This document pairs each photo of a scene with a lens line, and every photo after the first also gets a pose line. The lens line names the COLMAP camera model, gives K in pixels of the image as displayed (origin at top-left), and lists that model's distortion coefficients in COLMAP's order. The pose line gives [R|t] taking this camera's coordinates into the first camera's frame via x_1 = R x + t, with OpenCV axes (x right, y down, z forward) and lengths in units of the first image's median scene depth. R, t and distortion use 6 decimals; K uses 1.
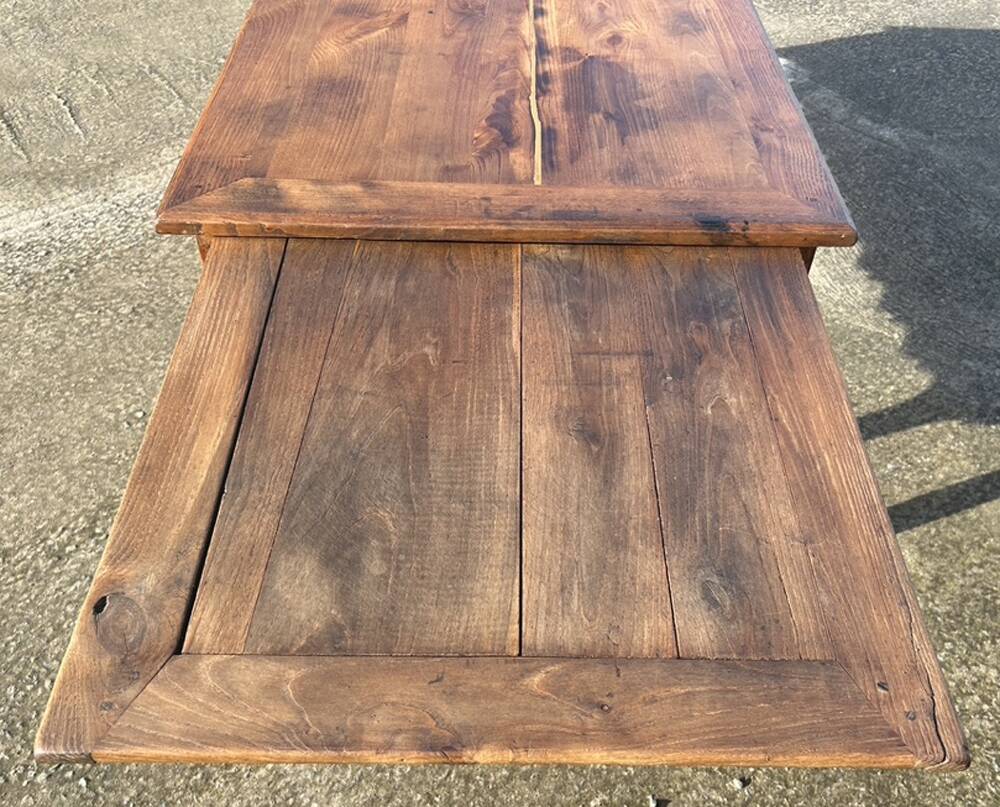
lens RADIAL K [[963.6, 0, 516.1], [0, 963.6, 477.6], [0, 0, 1]] dist [0.020603, 0.000000]
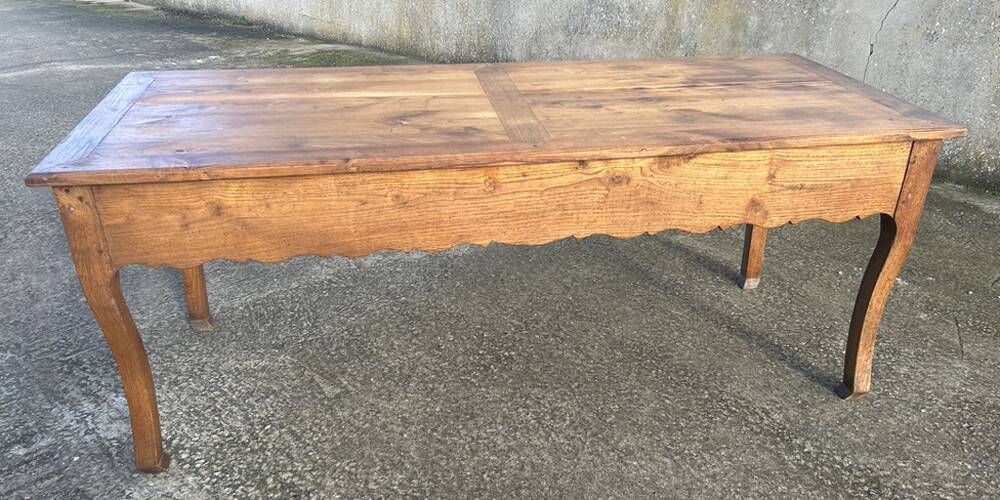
lens RADIAL K [[790.8, 0, 516.1], [0, 790.8, 294.6], [0, 0, 1]] dist [0.055681, -0.054999]
pose [[-0.159159, -0.500835, 0.850783, -1.327558], [0.705622, 0.545010, 0.452837, -1.094905], [-0.690483, 0.672405, 0.266657, 1.057525]]
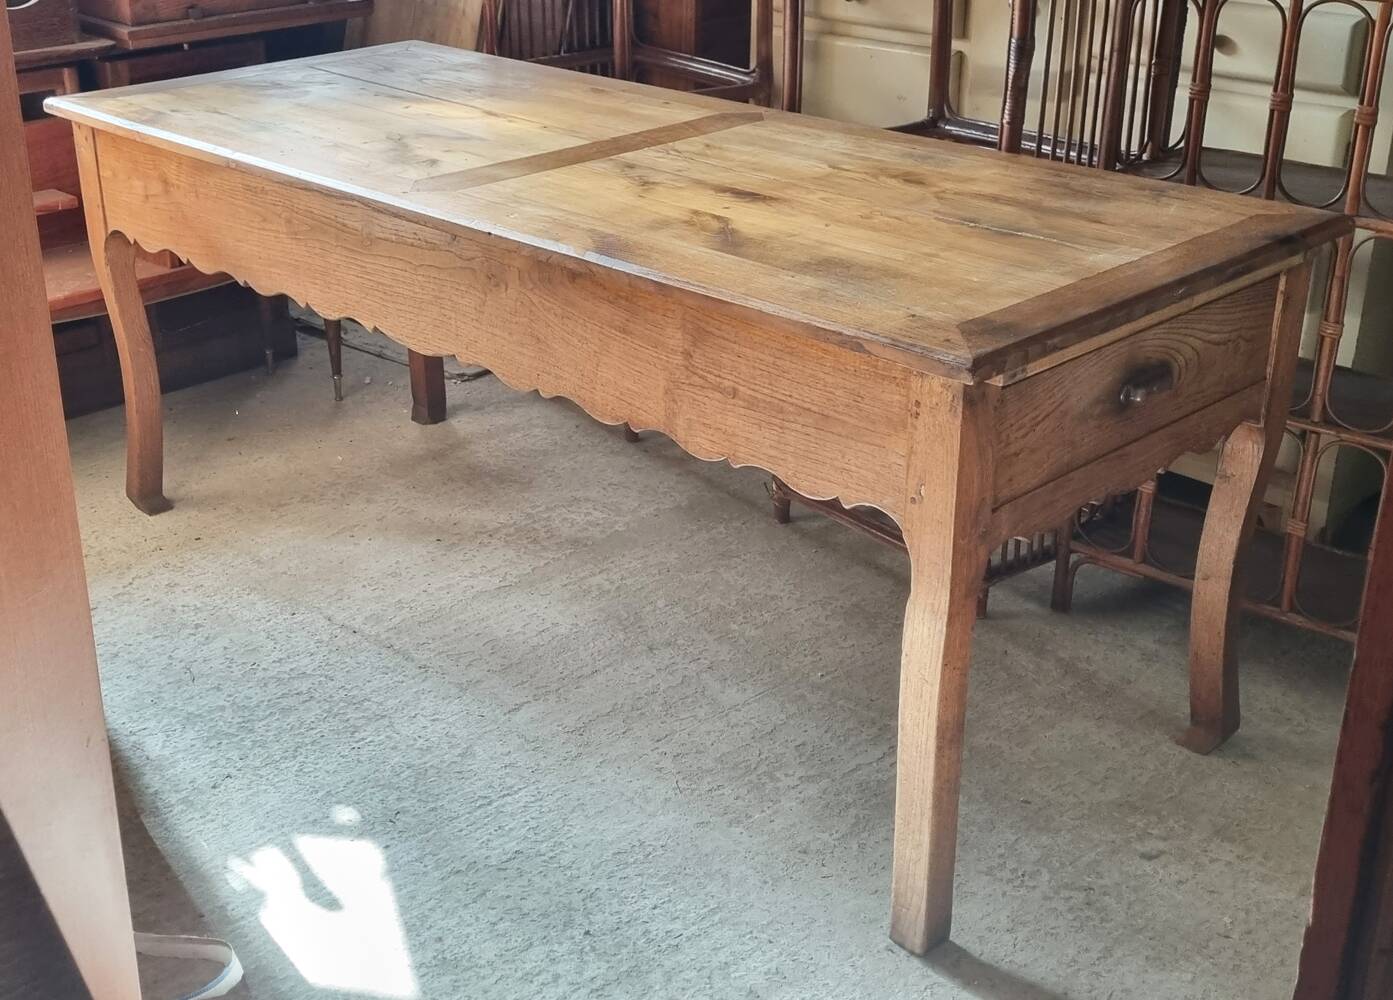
lens RADIAL K [[1848.2, 0, 605.3], [0, 1848.2, 497.7], [0, 0, 1]] dist [0.050459, 0.000000]
pose [[0.735547, -0.306307, 0.604274, -1.258940], [0.512822, 0.834591, -0.201173, 0.003972], [-0.442701, 0.457857, 0.770962, -0.091233]]
